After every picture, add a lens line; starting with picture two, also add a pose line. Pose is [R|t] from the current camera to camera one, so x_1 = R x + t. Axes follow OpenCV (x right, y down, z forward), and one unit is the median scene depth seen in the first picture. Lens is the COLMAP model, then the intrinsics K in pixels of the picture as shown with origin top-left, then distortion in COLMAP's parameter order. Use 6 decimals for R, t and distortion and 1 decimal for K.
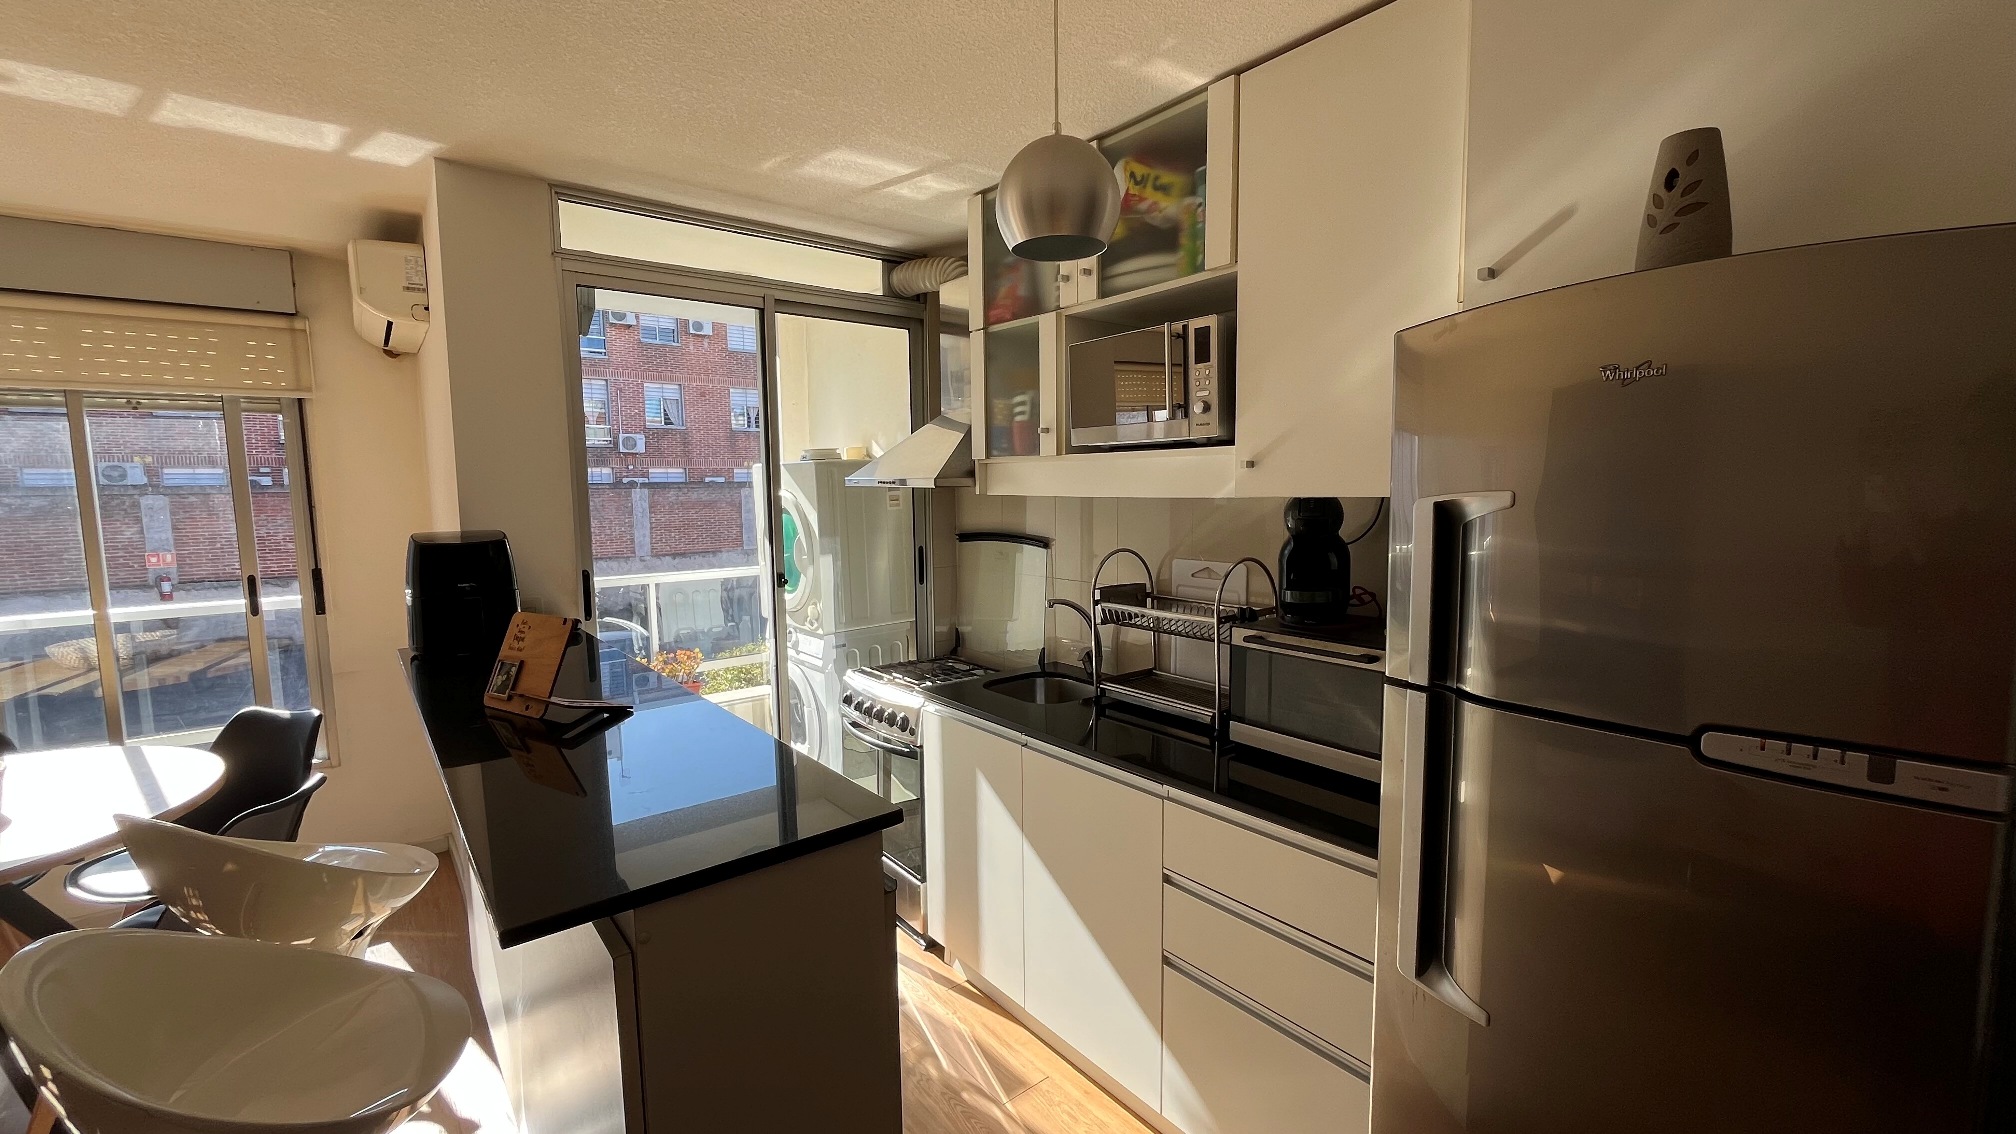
lens RADIAL K [[817.4, 0, 1014.3], [0, 817.4, 568.1], [0, 0, 1]] dist [-0.001393, -0.000784]
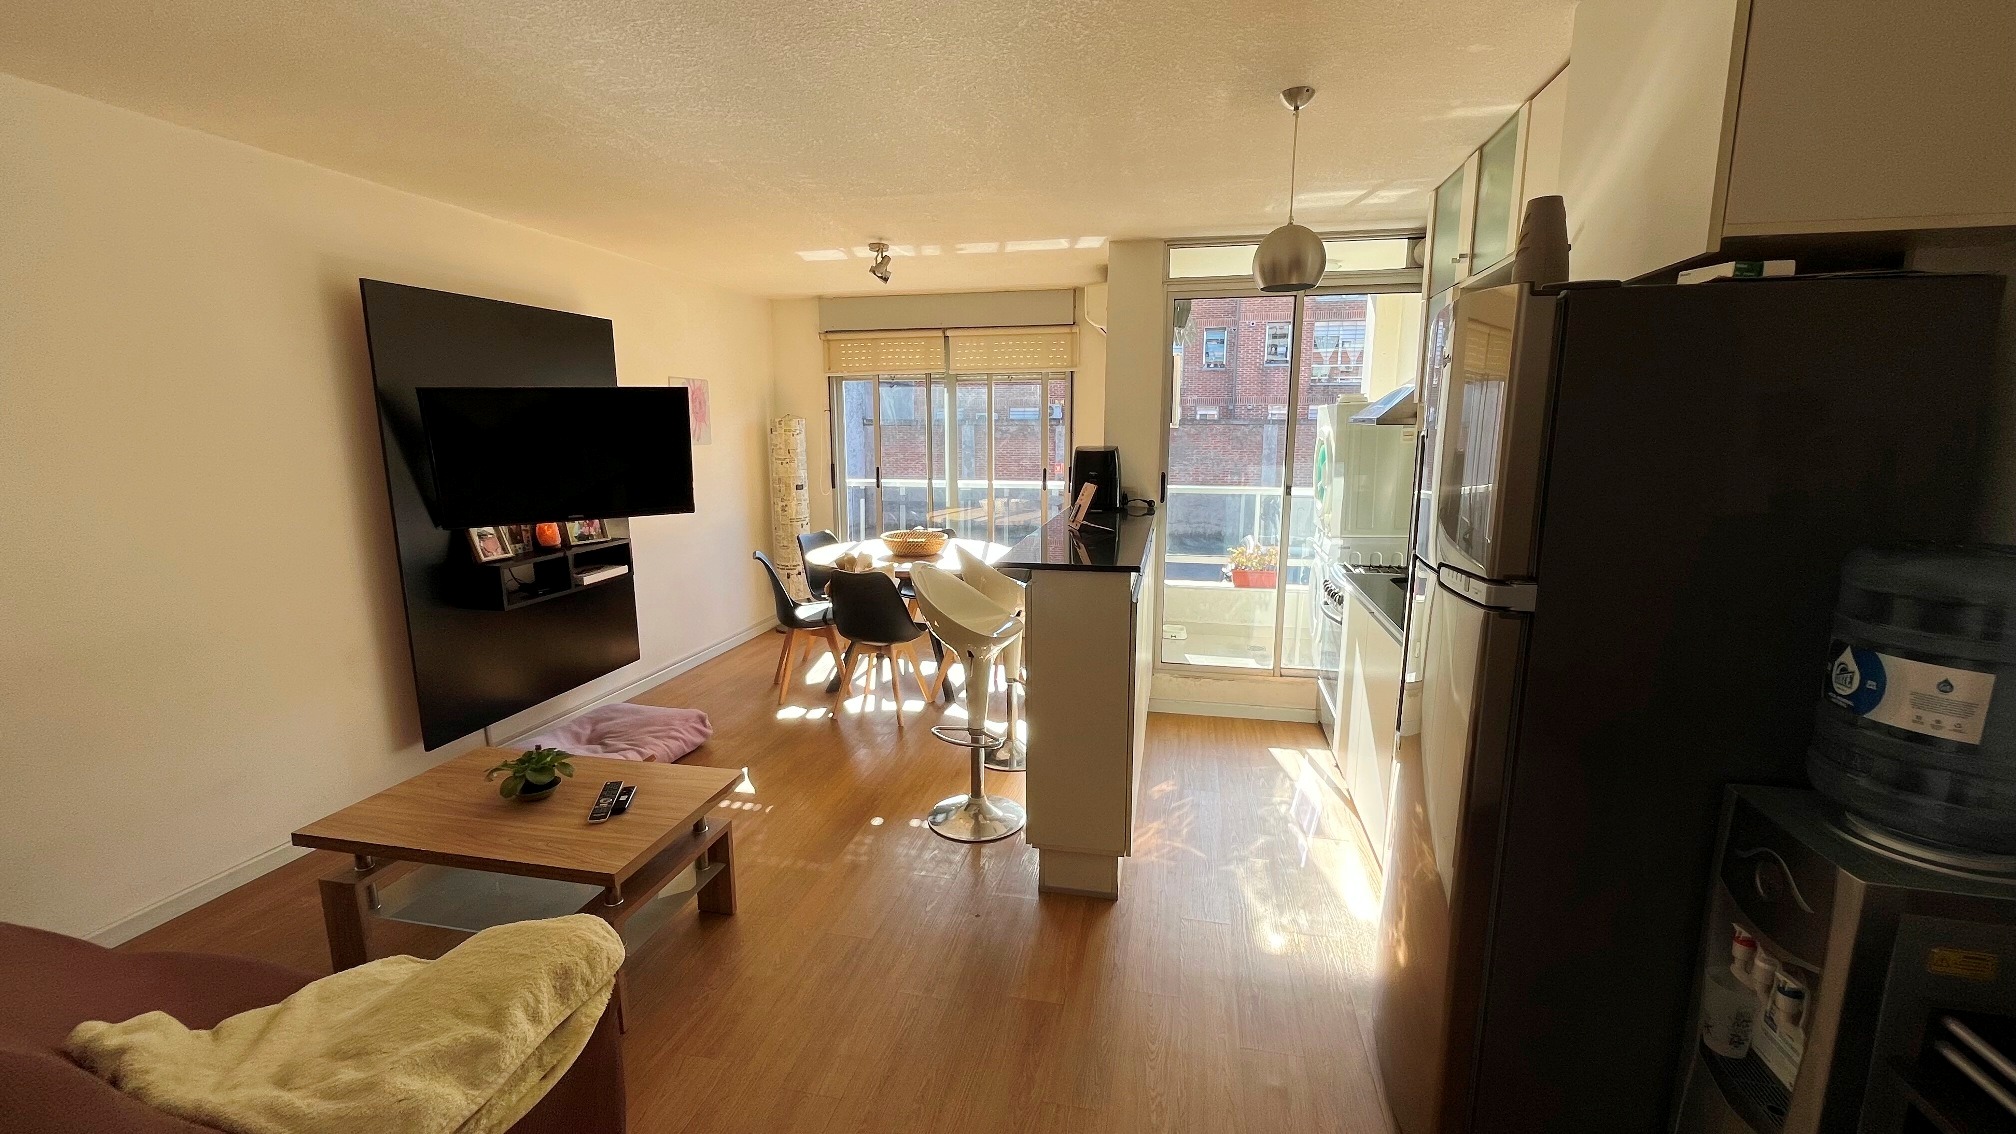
lens RADIAL K [[817.4, 0, 1012.5], [0, 817.4, 579.2], [0, 0, 1]] dist [-0.001393, -0.000784]
pose [[0.630967, 0.153686, -0.760435, 0.605966], [-0.084865, 0.987973, 0.129256, 0.028409], [0.771154, -0.017022, 0.636421, -0.319940]]
